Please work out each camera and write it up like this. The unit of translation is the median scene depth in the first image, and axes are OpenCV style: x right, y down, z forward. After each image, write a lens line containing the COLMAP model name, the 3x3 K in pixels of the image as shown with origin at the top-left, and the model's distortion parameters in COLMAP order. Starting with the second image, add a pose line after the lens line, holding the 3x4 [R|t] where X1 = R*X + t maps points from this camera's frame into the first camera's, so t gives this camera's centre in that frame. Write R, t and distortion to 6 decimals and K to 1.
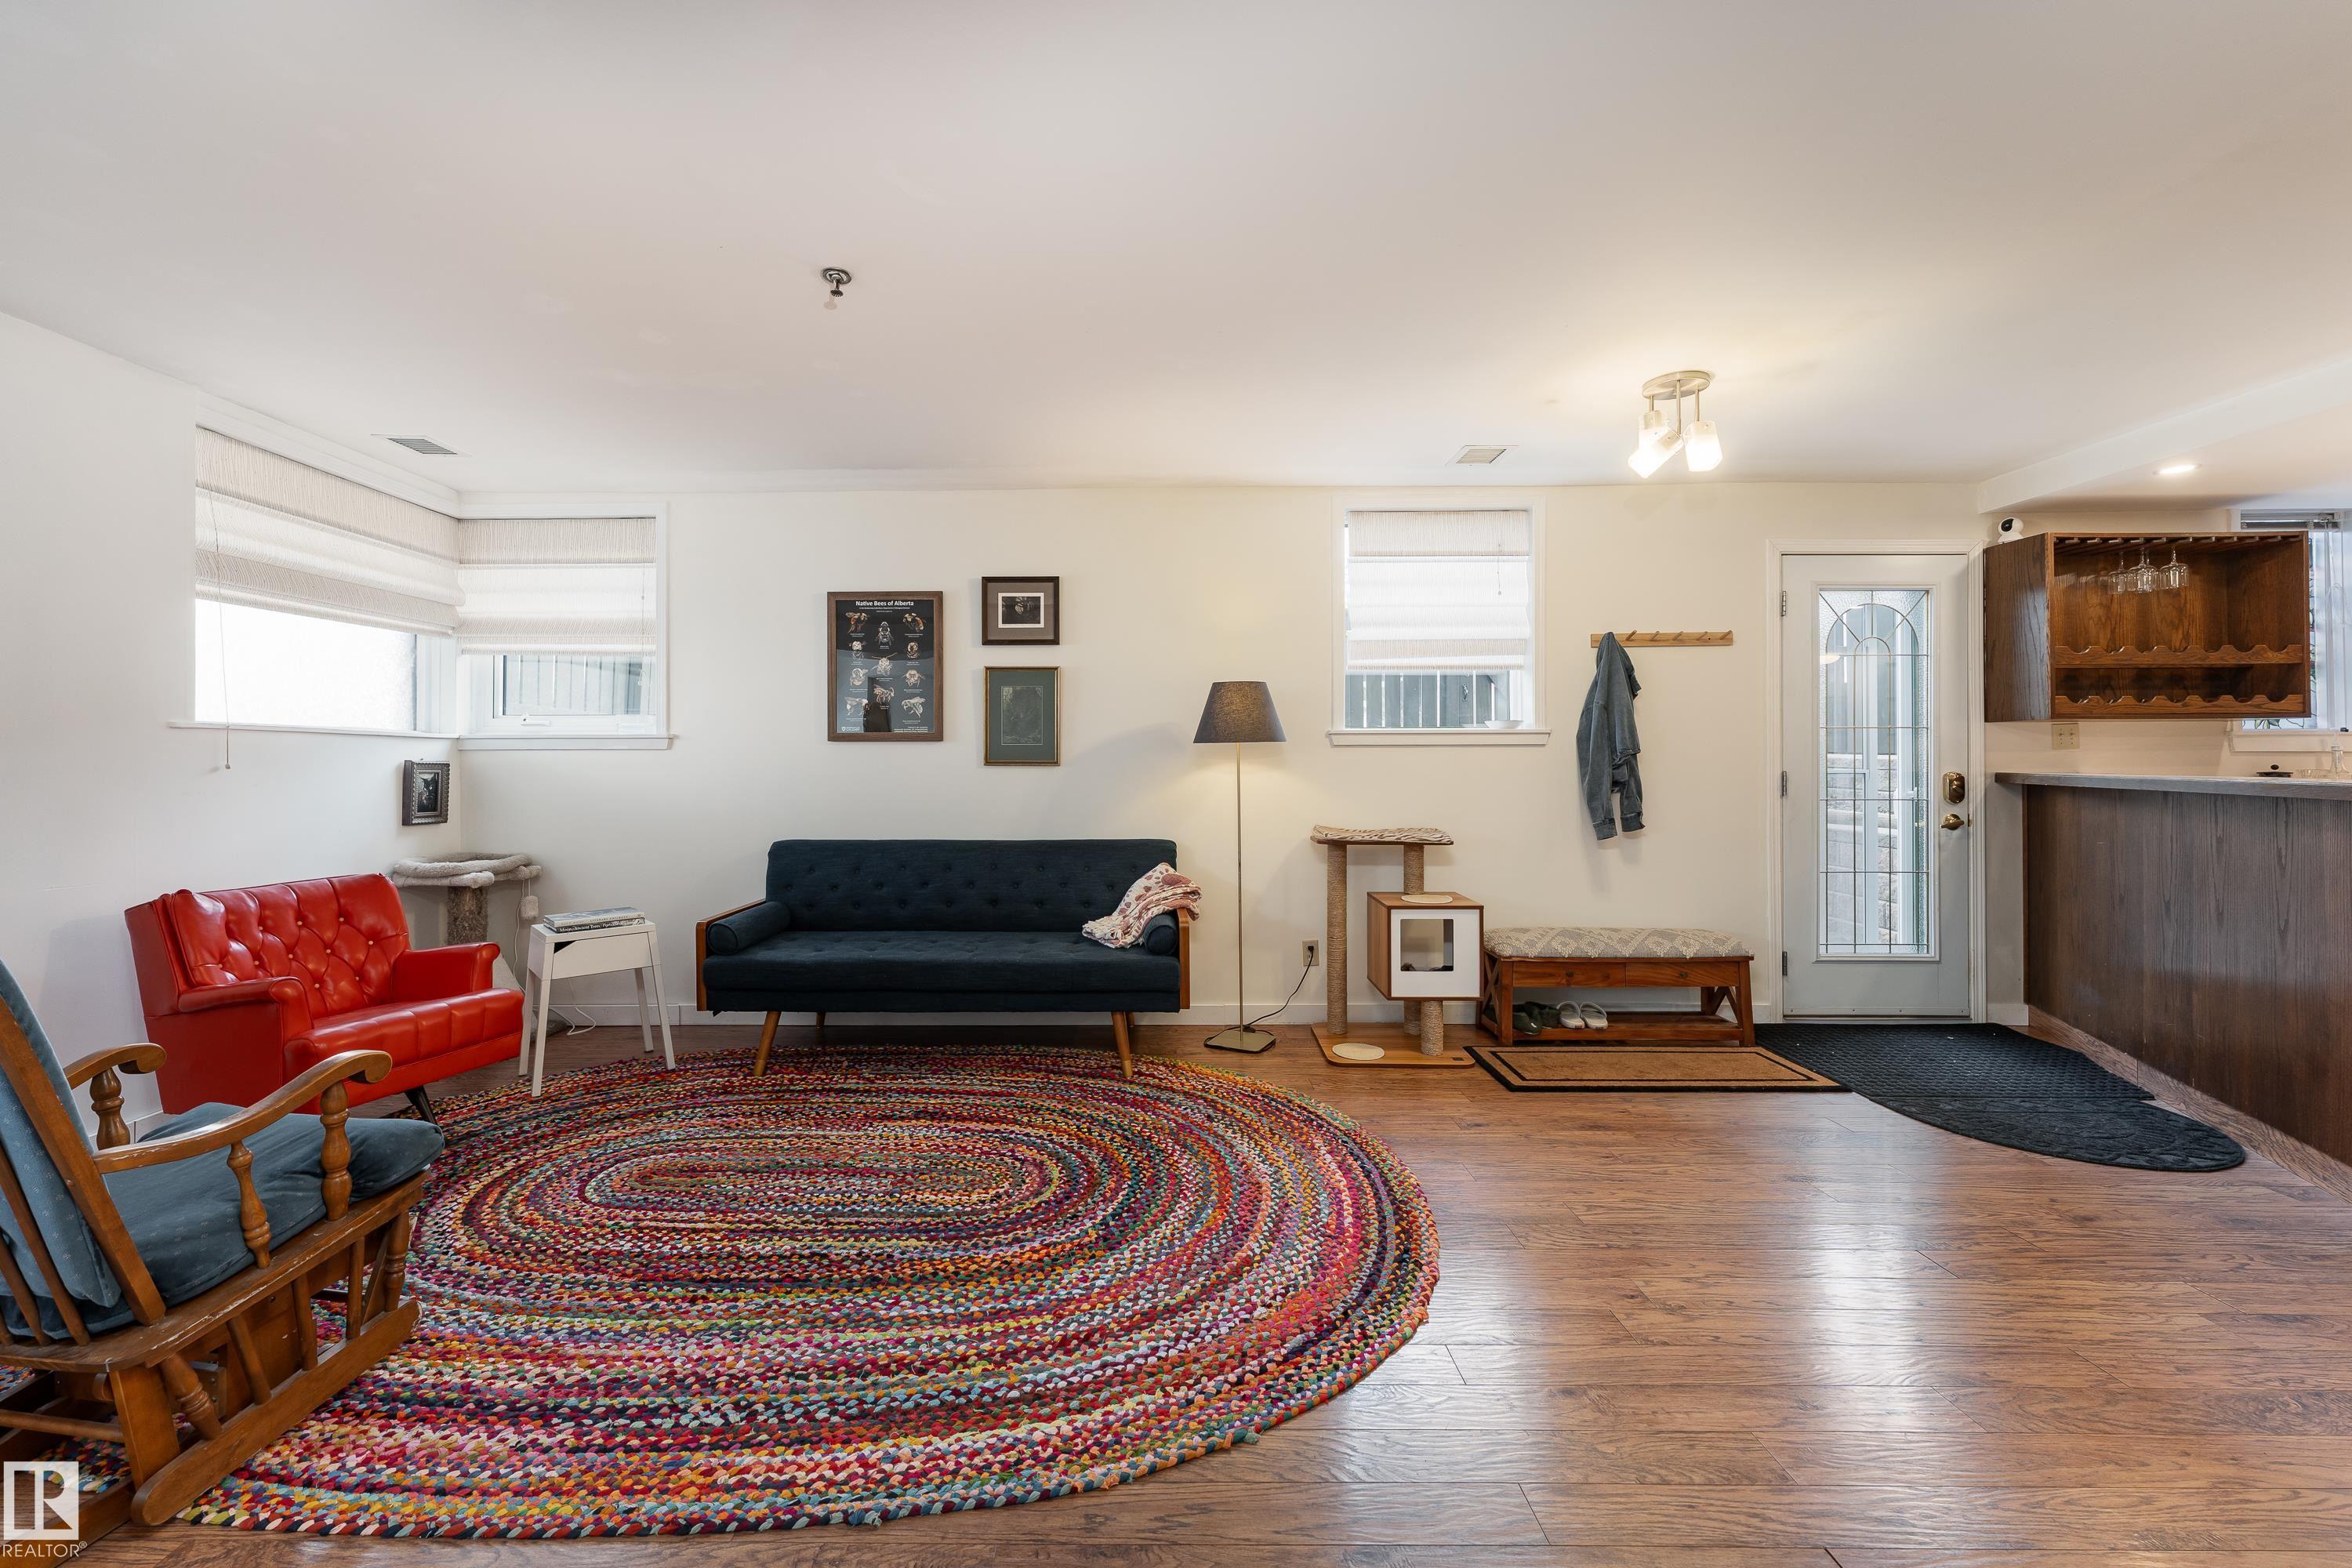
lens RADIAL K [[977.2, 0, 1117.6], [0, 977.2, 764.9], [0, 0, 1]] dist [0.004296, -0.001247]
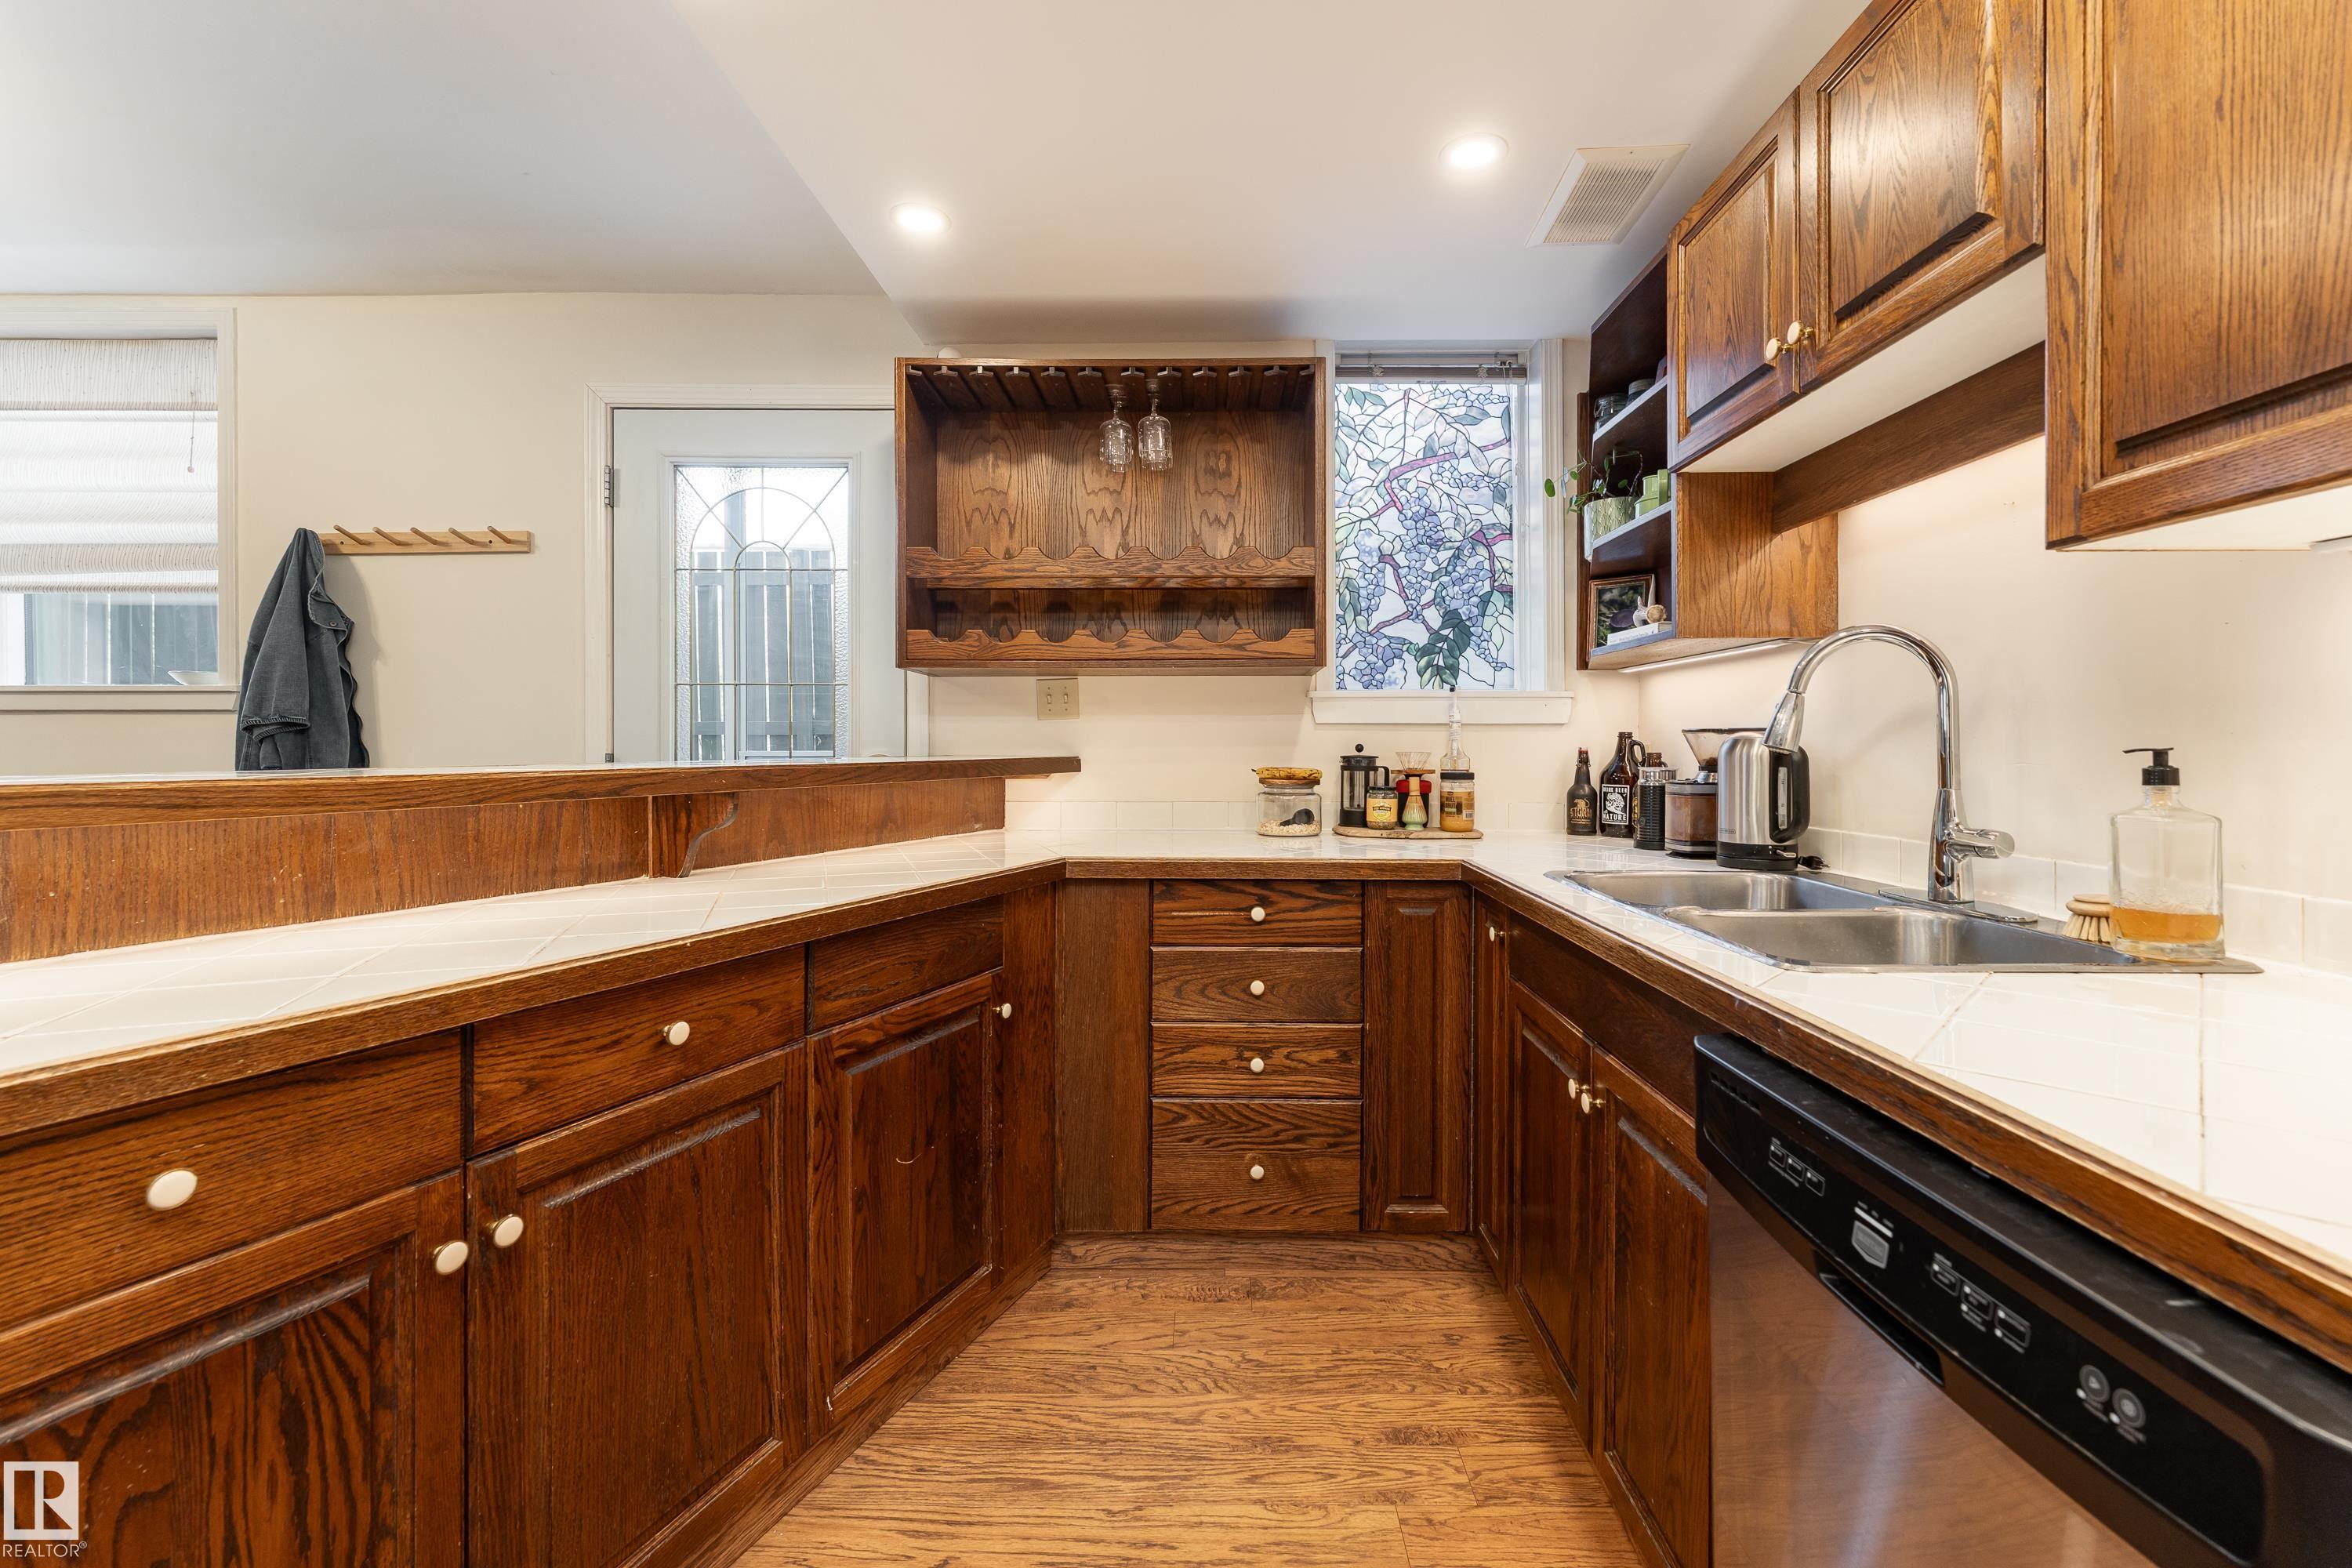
lens RADIAL K [[977.2, 0, 1220.2], [0, 977.2, 751.4], [0, 0, 1]] dist [0.004296, -0.001247]
pose [[0.999956, 0.001451, 0.009272, 1.079233], [-0.001531, 0.999962, 0.008576, -0.000858], [-0.009259, -0.008589, 0.999920, 0.370790]]
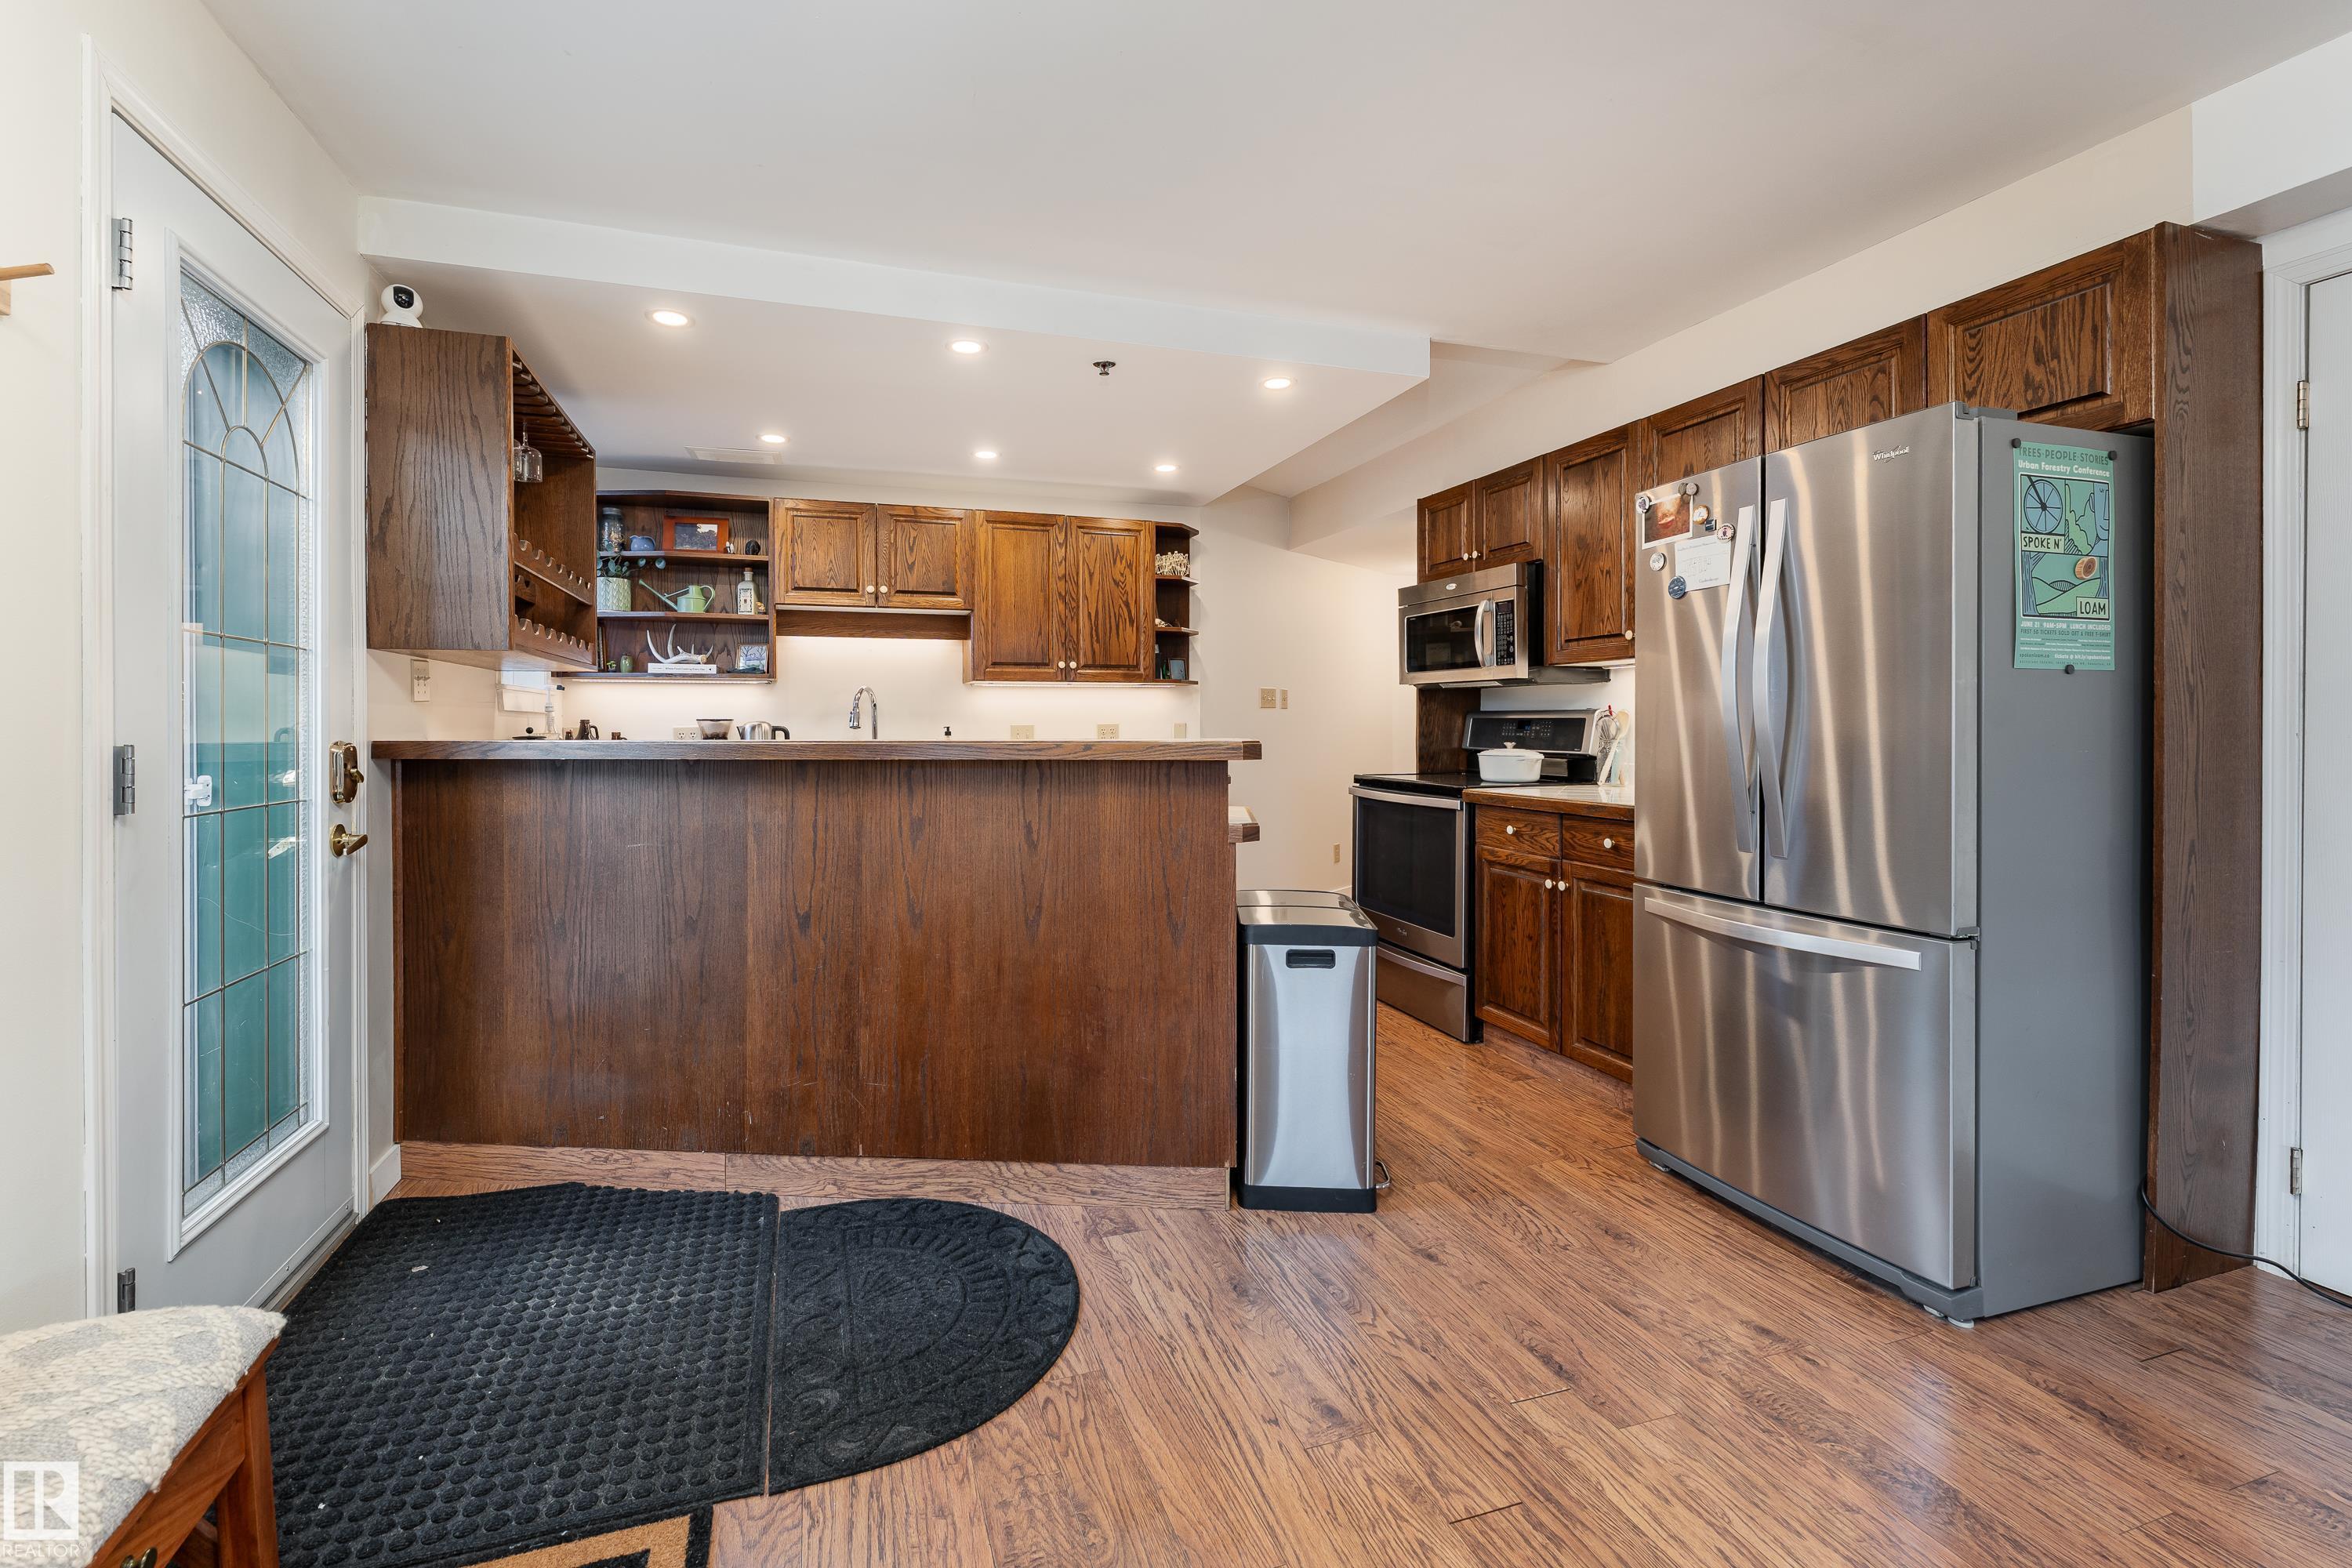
lens RADIAL K [[977.2, 0, 1149.0], [0, 977.2, 731.6], [0, 0, 1]] dist [0.004296, -0.001247]
pose [[-0.332661, -0.001065, 0.943046, 0.241787], [0.005351, 0.999981, 0.003017, 0.003093], [-0.943031, 0.006050, -0.332649, 0.780487]]
